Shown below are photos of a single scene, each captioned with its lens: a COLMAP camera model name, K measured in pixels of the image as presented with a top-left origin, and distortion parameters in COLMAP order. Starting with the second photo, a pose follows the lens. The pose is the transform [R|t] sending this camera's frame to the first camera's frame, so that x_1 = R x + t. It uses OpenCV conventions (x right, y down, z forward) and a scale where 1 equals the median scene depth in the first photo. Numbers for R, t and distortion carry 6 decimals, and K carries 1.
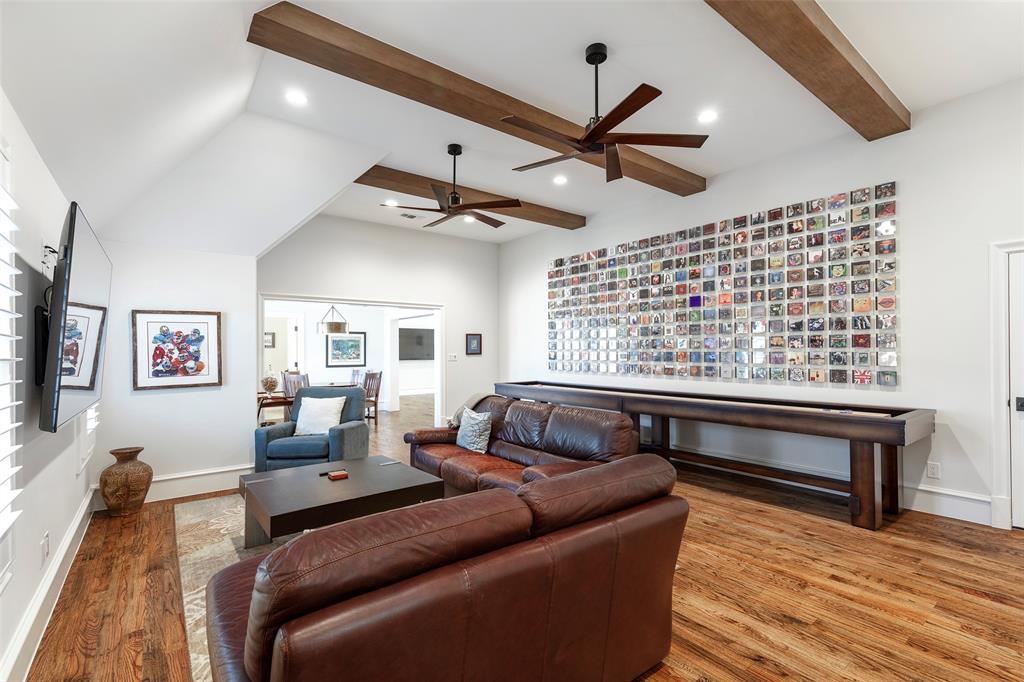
lens RADIAL K [[469.4, 0, 506.6], [0, 469.4, 353.8], [0, 0, 1]] dist [0.001967, 0.000105]
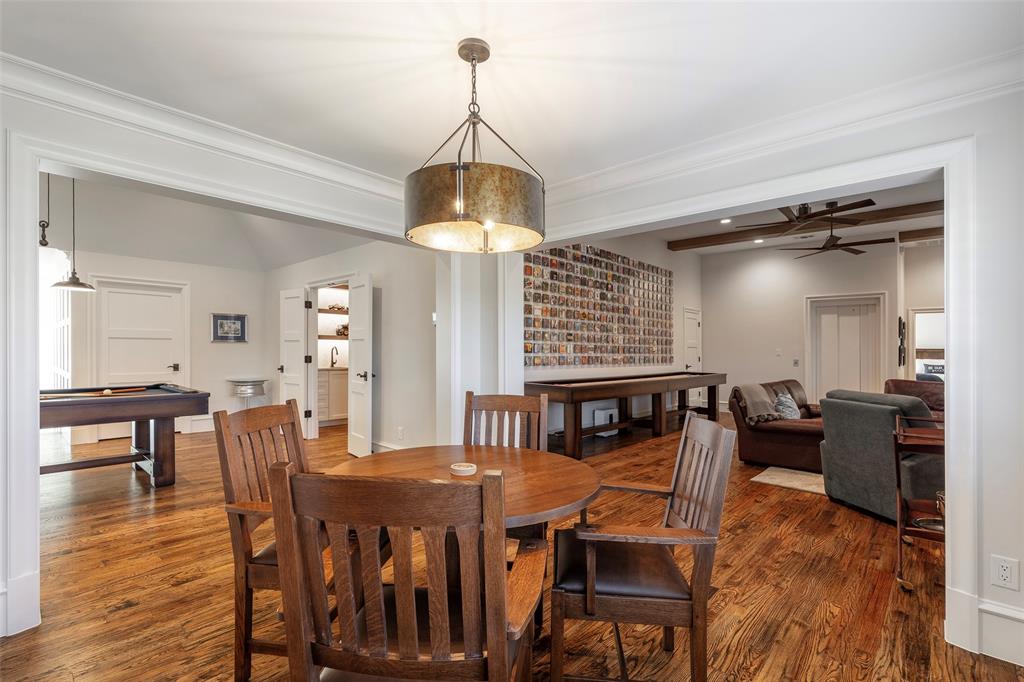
lens RADIAL K [[469.4, 0, 506.6], [0, 469.4, 353.8], [0, 0, 1]] dist [0.001967, 0.000105]
pose [[-0.177037, -0.001890, 0.984202, -0.766423], [-0.004278, 0.999990, 0.001151, 0.014961], [-0.984195, -0.004007, -0.177043, 1.344424]]
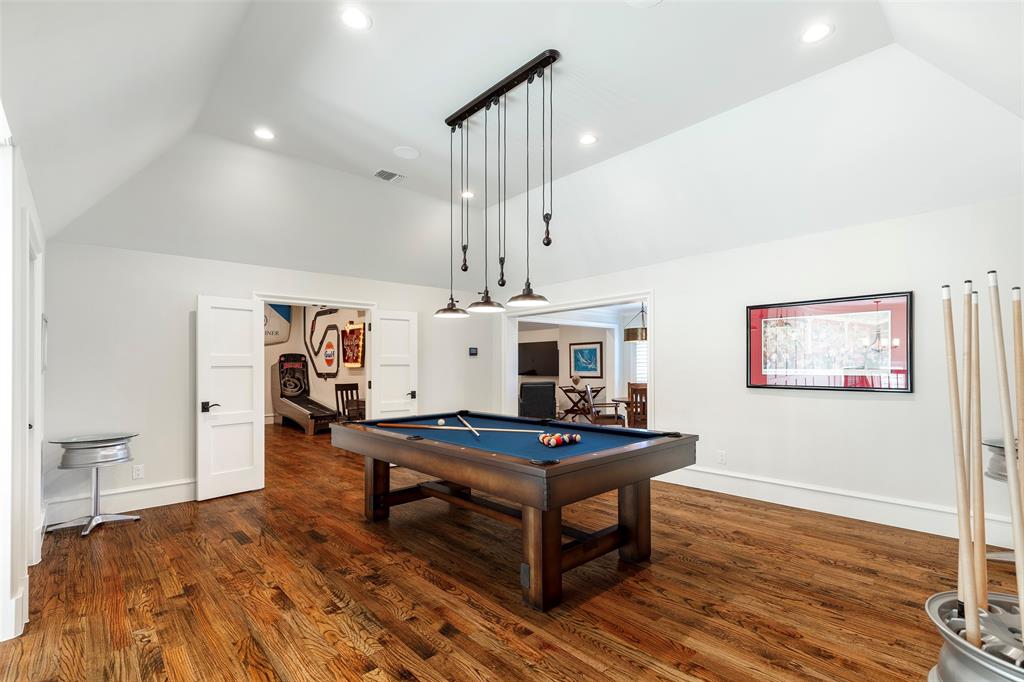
lens RADIAL K [[469.4, 0, 506.6], [0, 469.4, 353.8], [0, 0, 1]] dist [0.001967, 0.000105]
pose [[-0.995460, 0.006244, -0.094971, -0.043577], [0.007775, 0.999846, -0.015757, -0.009396], [0.094858, -0.016424, -0.995355, 2.417172]]
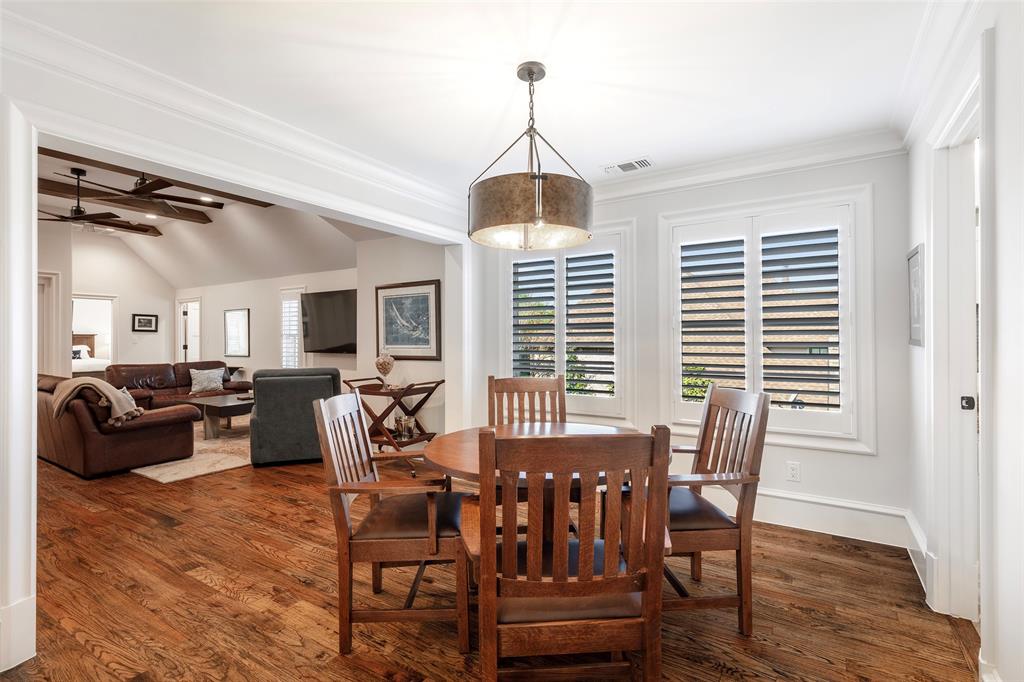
lens RADIAL K [[474.0, 0, 511.0], [0, 474.0, 335.6], [0, 0, 1]] dist [0.018805, 0.000072]
pose [[-0.936581, 0.012523, -0.350228, -0.352488], [0.011924, 0.999921, 0.003865, 0.010500], [0.350249, -0.000556, -0.936656, 1.614912]]
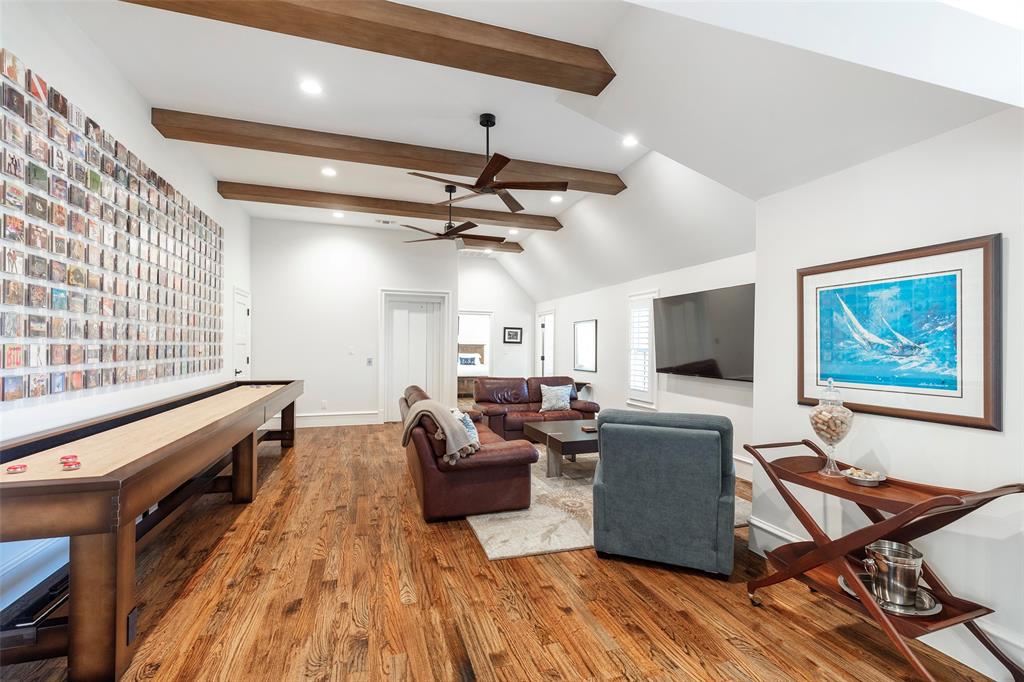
lens RADIAL K [[454.5, 0, 519.3], [0, 454.5, 339.9], [0, 0, 1]] dist [0.003206, 0.000105]
pose [[-0.950529, 0.003883, 0.310611, -0.307358], [0.000396, 0.999936, -0.011290, -0.003594], [-0.310635, -0.010609, -0.950470, 1.272390]]
